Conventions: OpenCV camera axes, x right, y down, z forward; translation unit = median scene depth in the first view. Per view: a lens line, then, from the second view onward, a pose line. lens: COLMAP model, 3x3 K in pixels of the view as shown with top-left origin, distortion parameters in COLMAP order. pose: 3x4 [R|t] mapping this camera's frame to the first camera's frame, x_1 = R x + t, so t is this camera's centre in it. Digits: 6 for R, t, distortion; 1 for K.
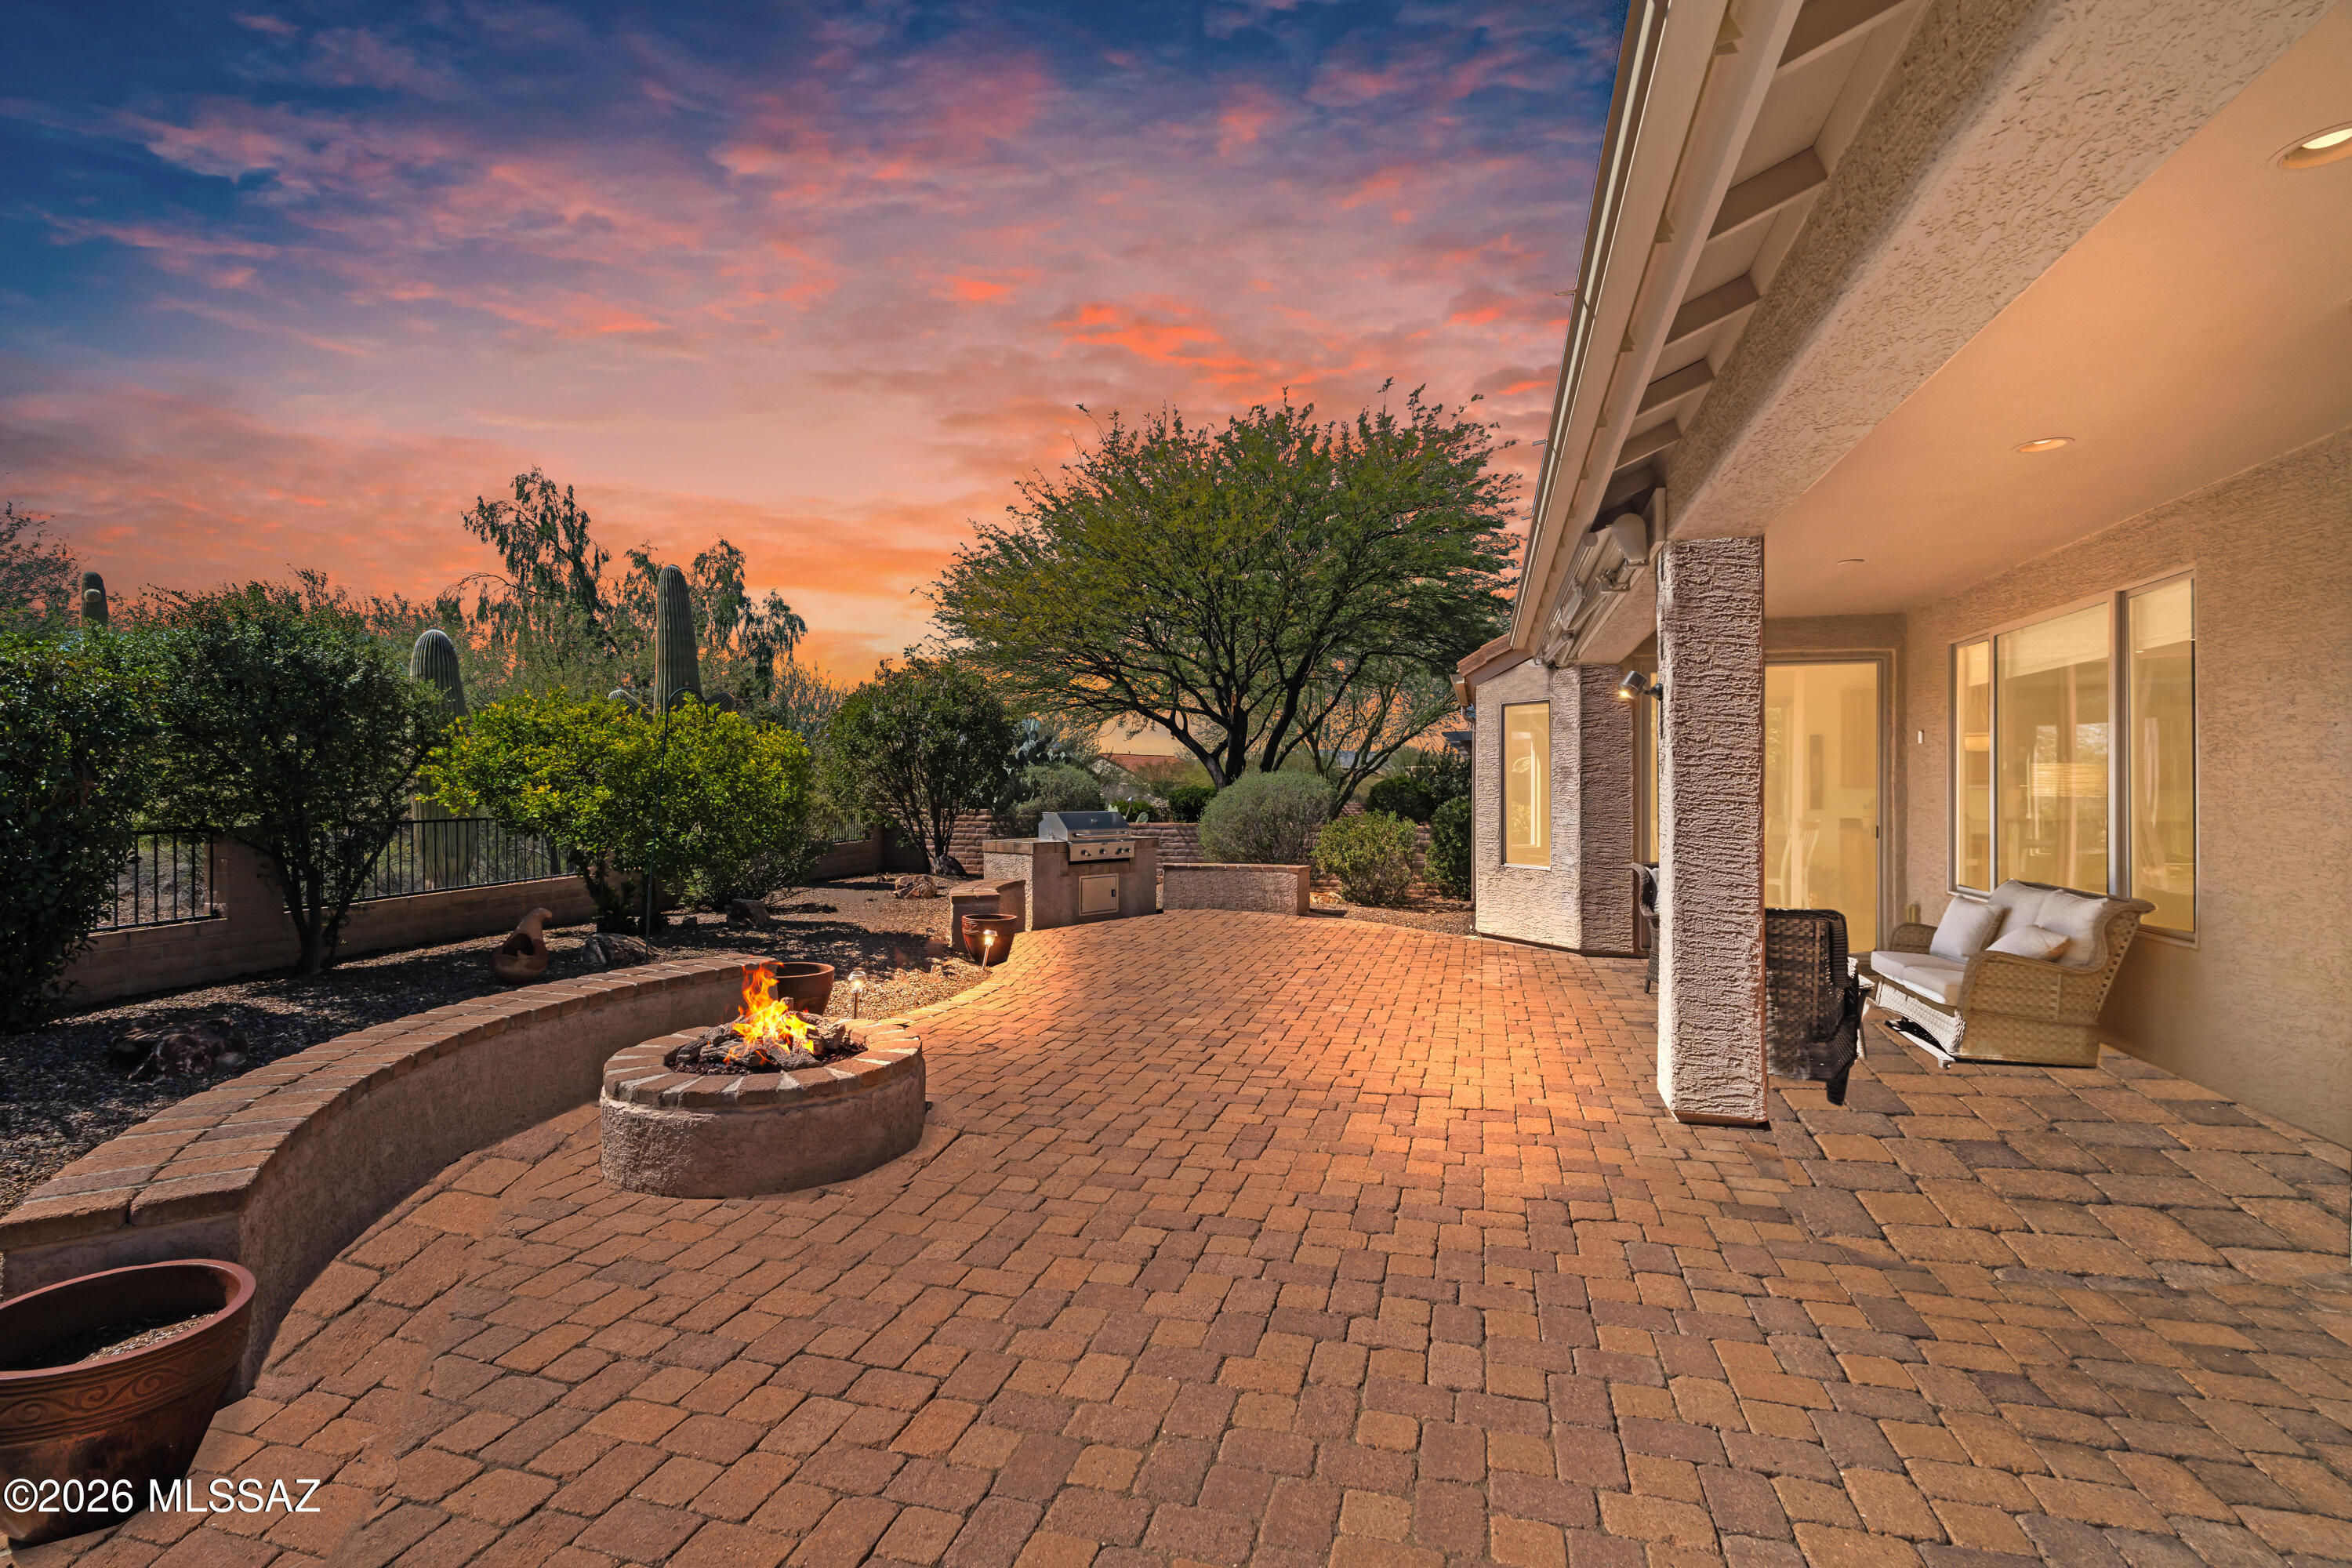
lens RADIAL K [[1047.5, 0, 1167.2], [0, 1047.5, 767.3], [0, 0, 1]] dist [-0.001716, -0.000473]
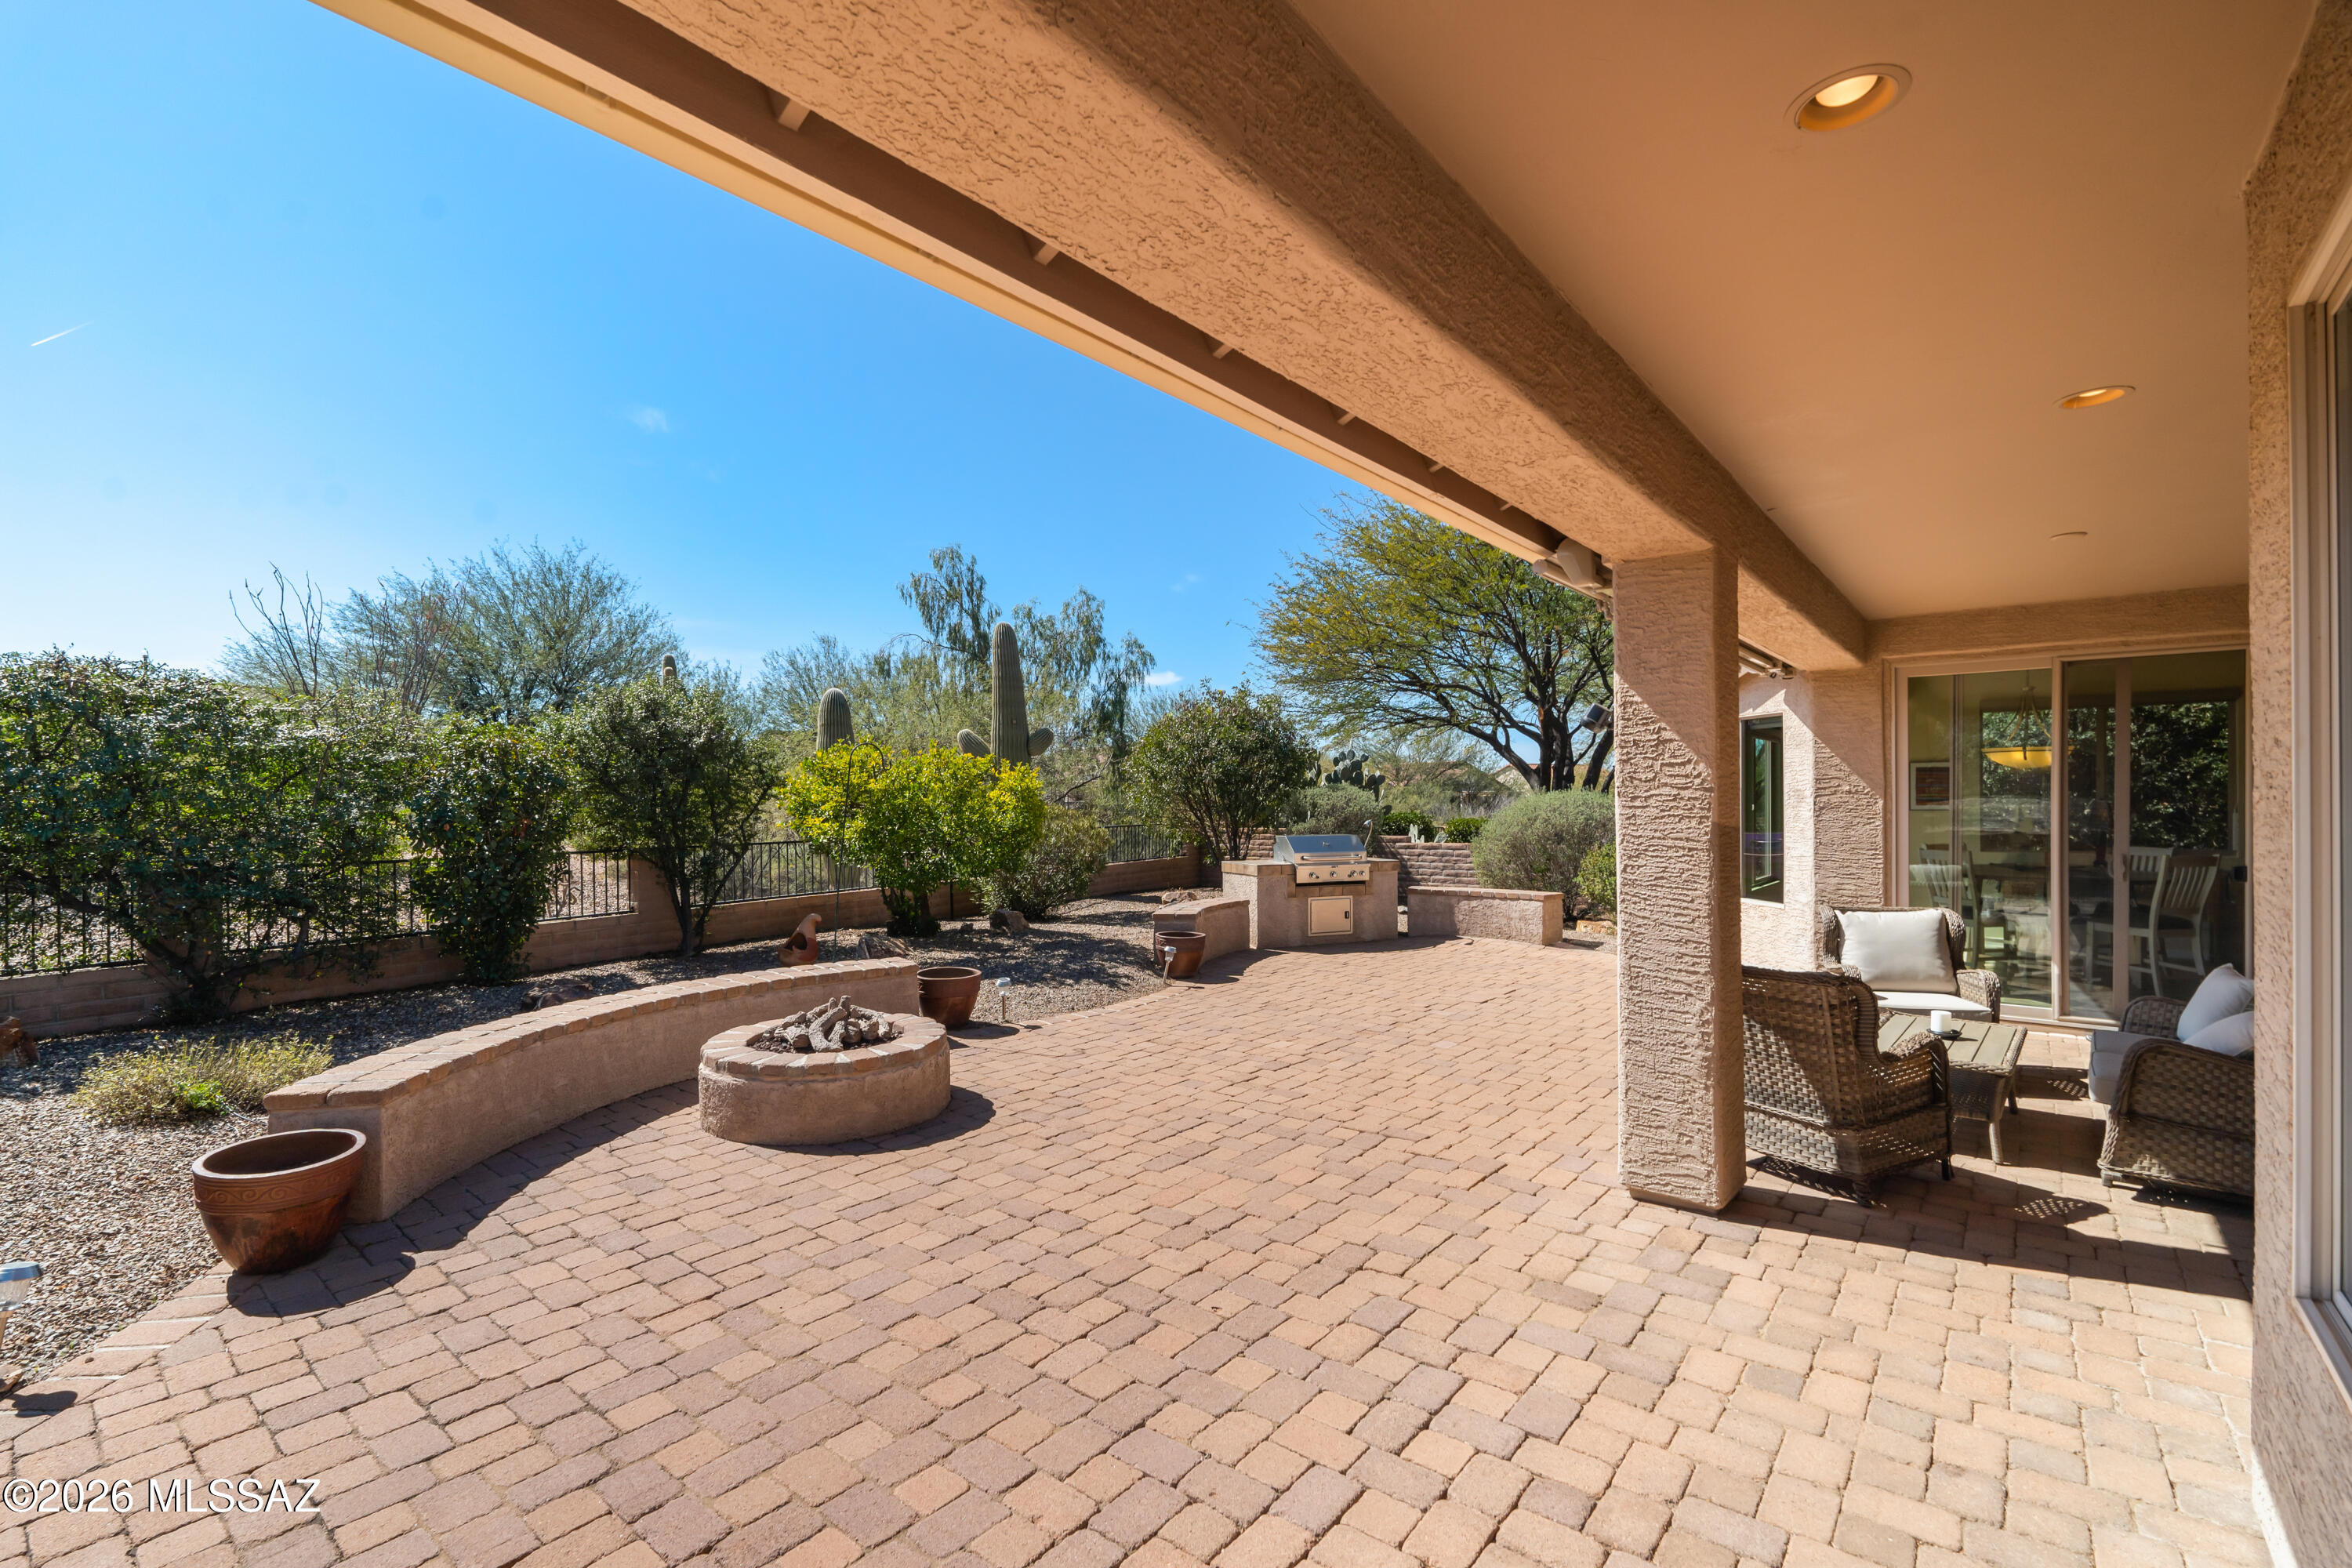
lens RADIAL K [[1044.4, 0, 1176.0], [0, 1044.4, 784.0], [0, 0, 1]] dist [-0.002781, -0.000041]
pose [[0.916010, -0.014554, -0.400892, 0.468790], [0.016998, 0.999852, 0.002540, -0.029205], [0.400796, -0.009141, 0.916122, 0.008586]]
